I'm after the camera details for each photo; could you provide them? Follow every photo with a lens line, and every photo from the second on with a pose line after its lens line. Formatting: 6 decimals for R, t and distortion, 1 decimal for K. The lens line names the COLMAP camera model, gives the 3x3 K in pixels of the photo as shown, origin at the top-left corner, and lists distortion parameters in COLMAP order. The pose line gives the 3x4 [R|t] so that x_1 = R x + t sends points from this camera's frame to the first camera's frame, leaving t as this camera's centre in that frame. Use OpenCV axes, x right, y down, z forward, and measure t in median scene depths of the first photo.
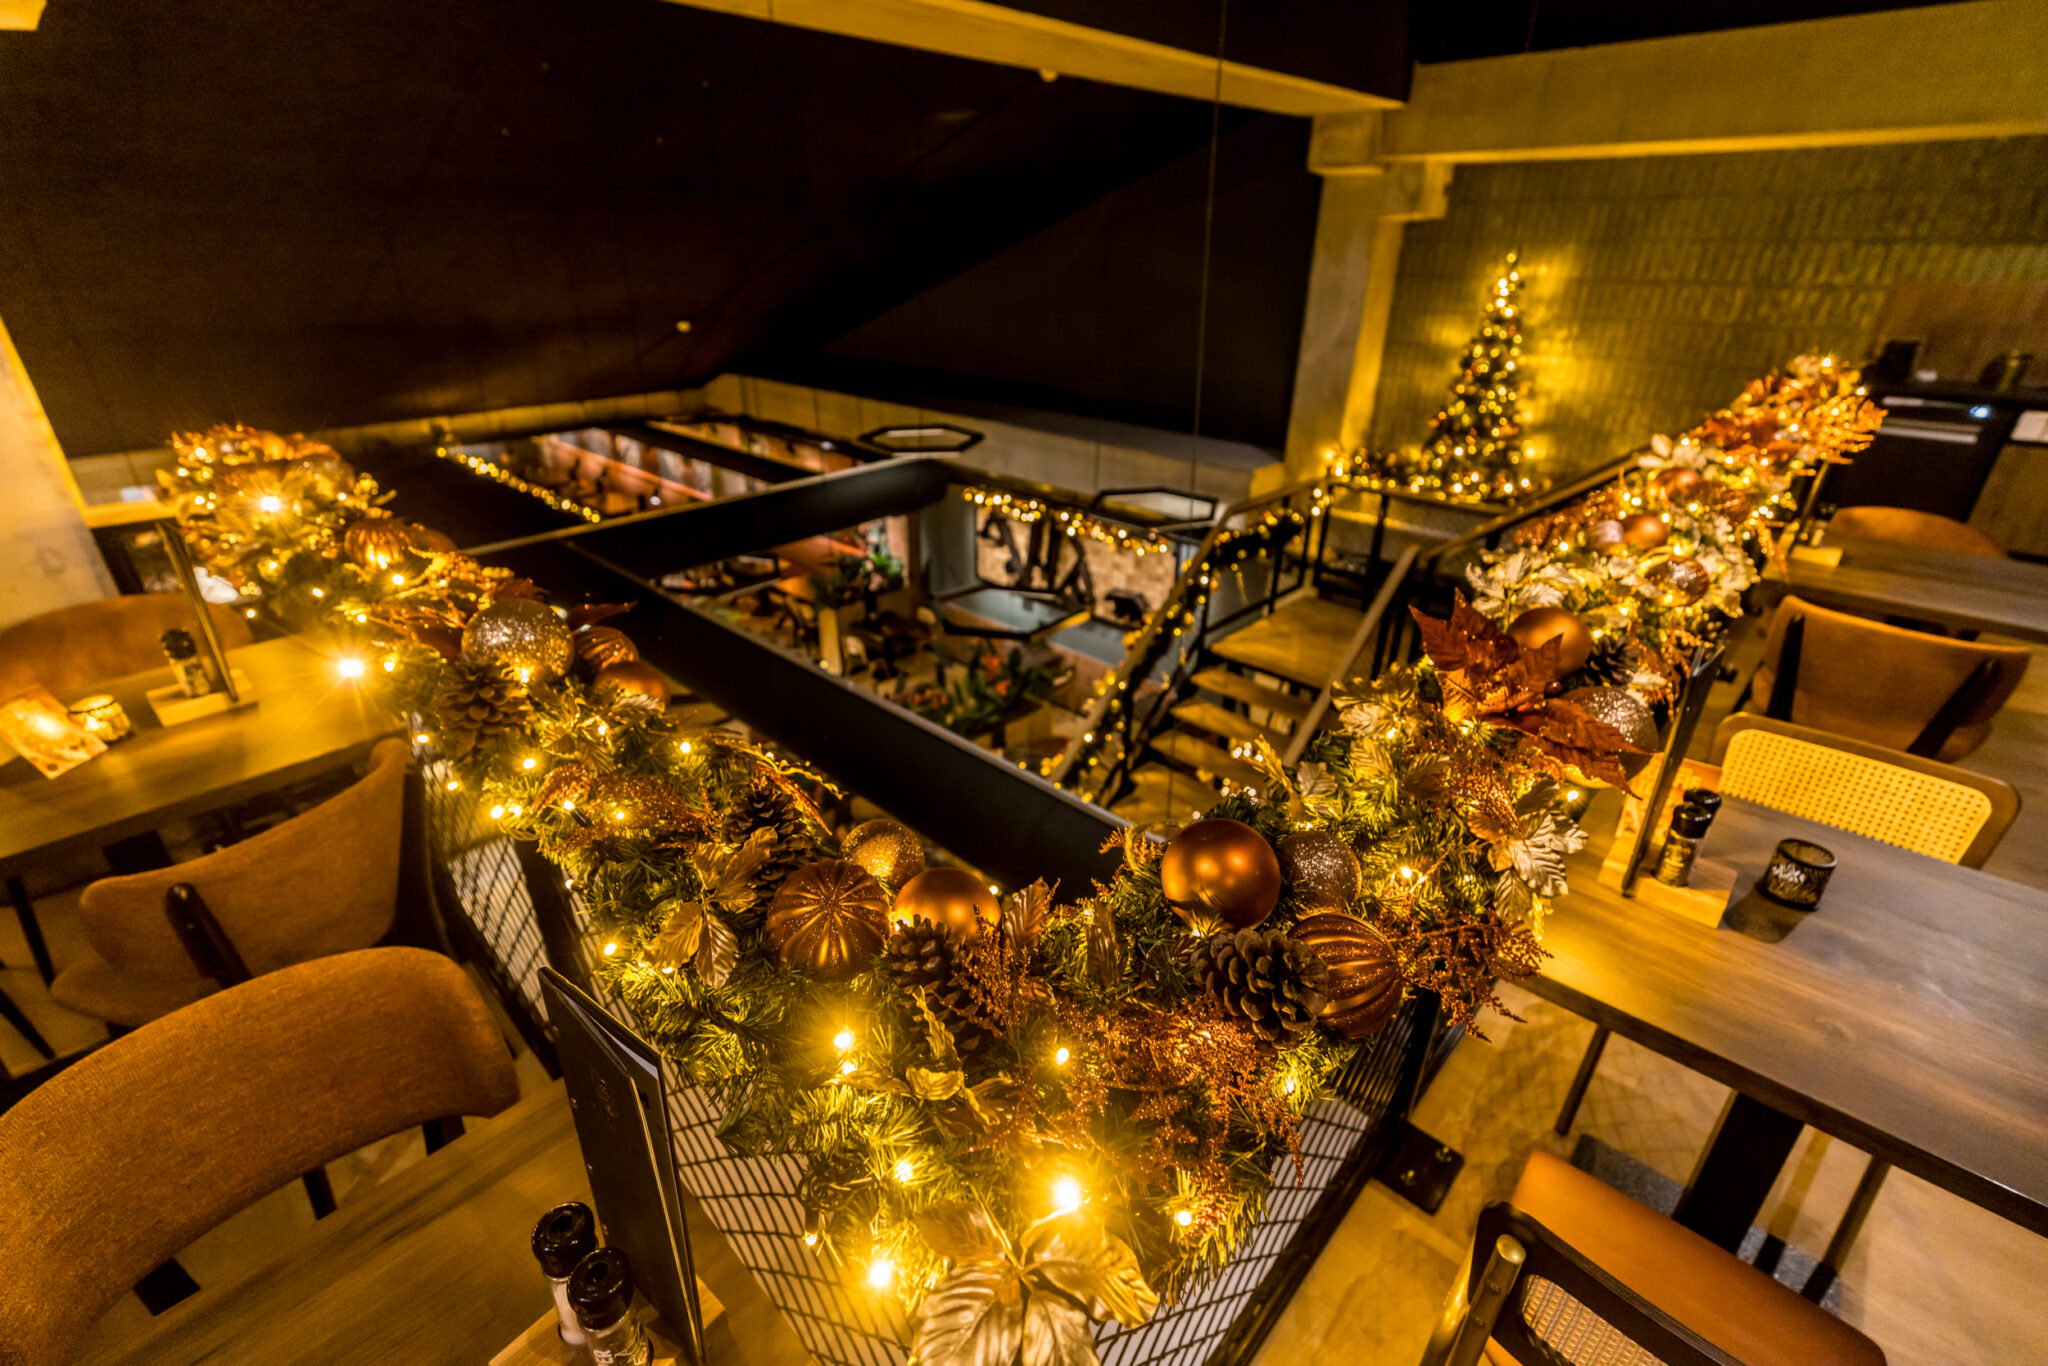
lens RADIAL K [[892.6, 0, 1016.9], [0, 892.6, 673.2], [0, 0, 1]] dist [0.000100, 0.000317]
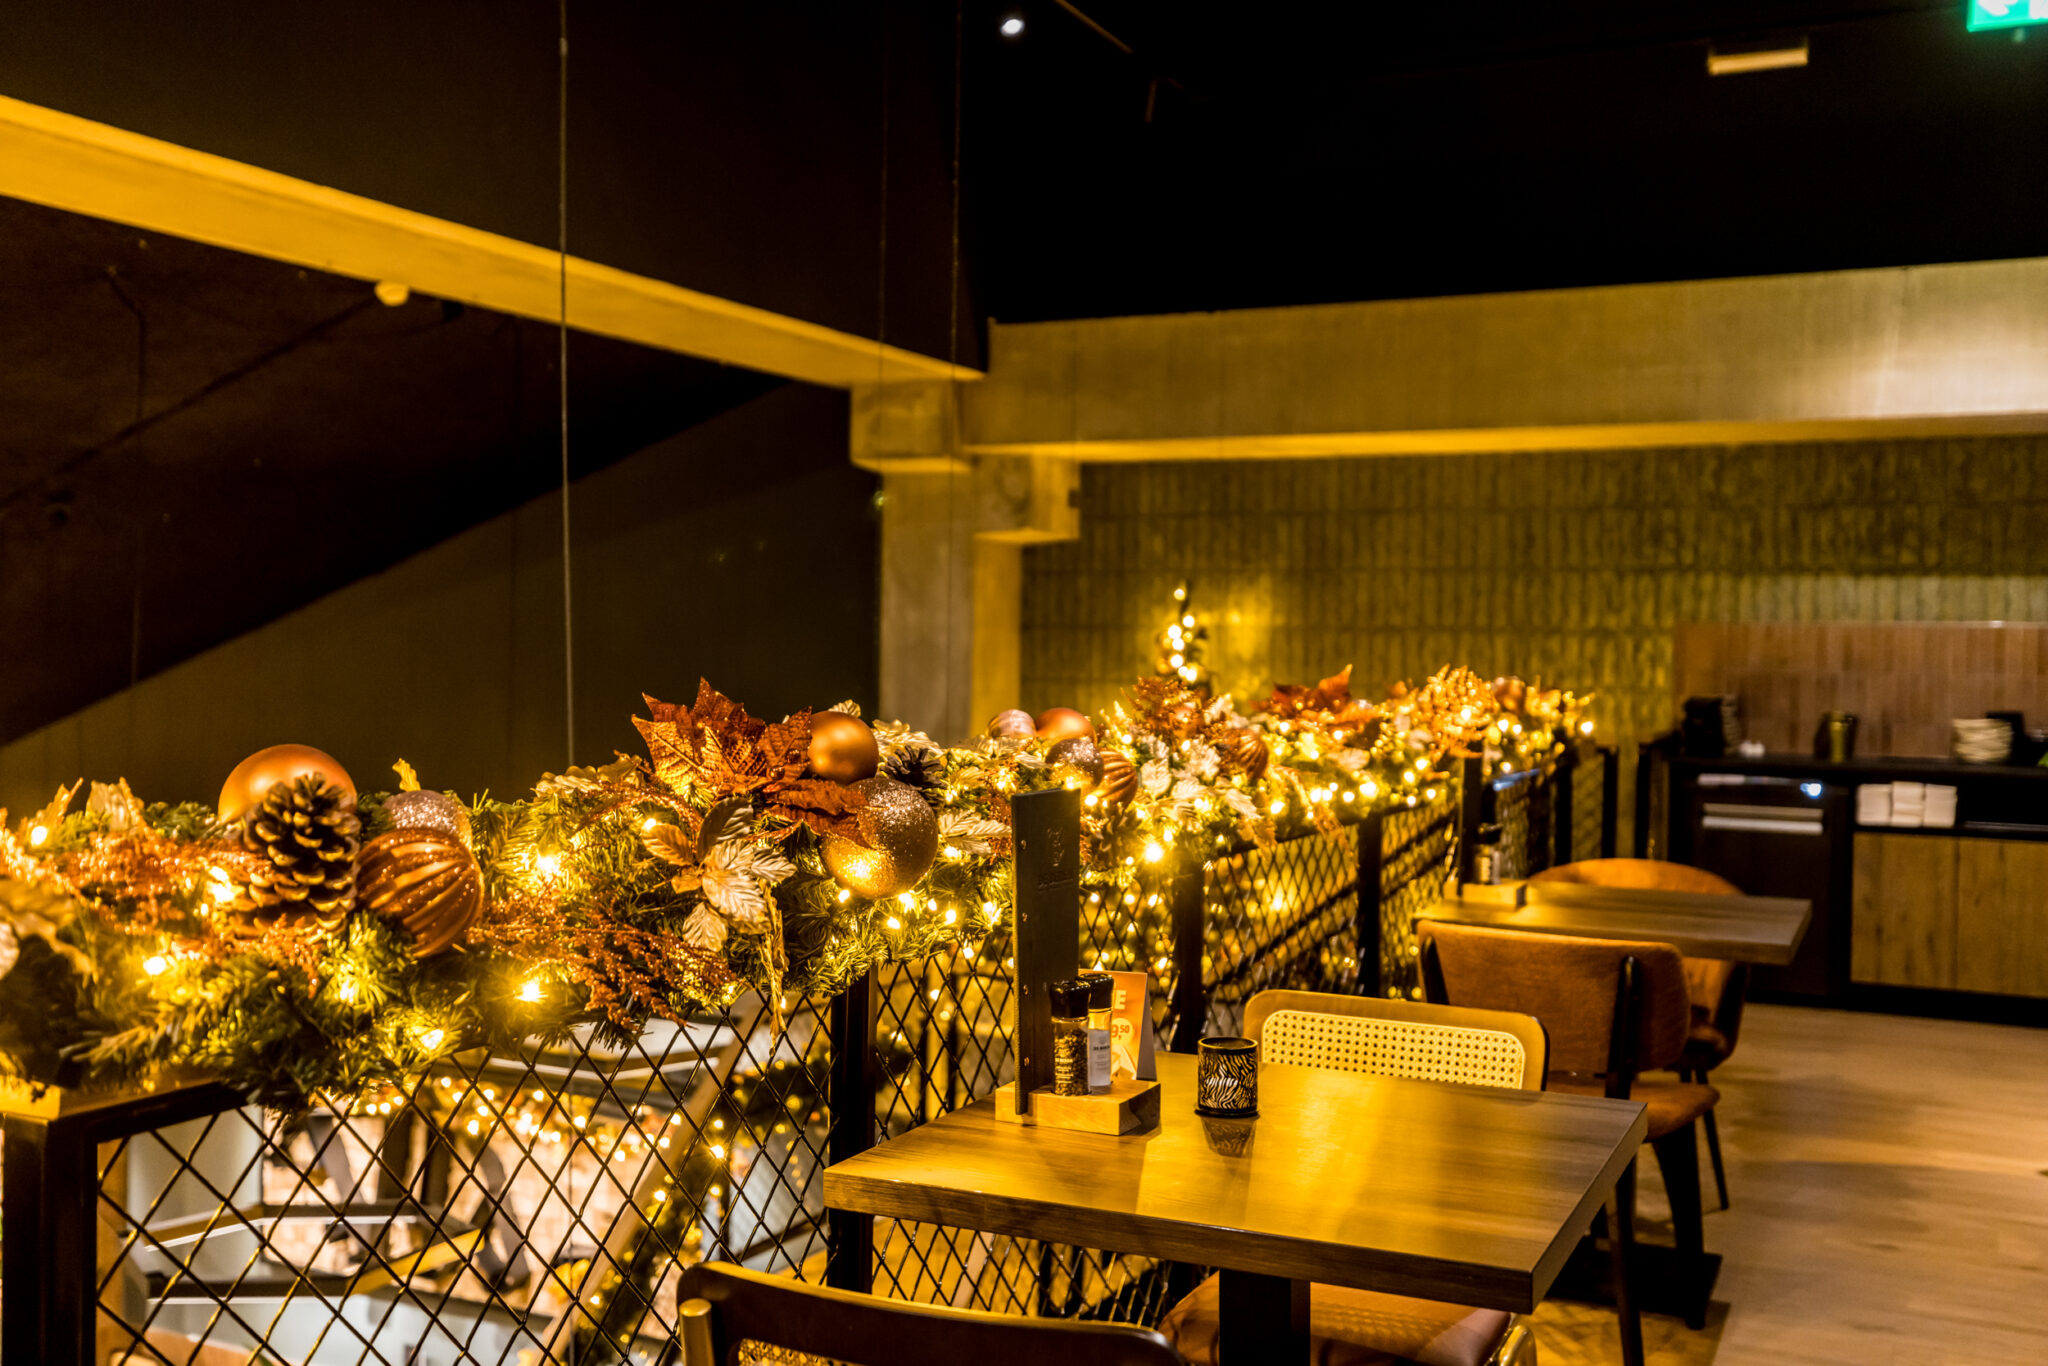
lens RADIAL K [[1927.9, 0, 1024.0], [0, 1927.9, 683.0], [0, 0, 1]] dist [-0.021746, -0.008016]
pose [[0.951098, 0.005069, 0.308848, 0.037152], [0.123513, 0.910211, -0.395299, 0.107543], [-0.283121, 0.414115, 0.865073, -0.103742]]
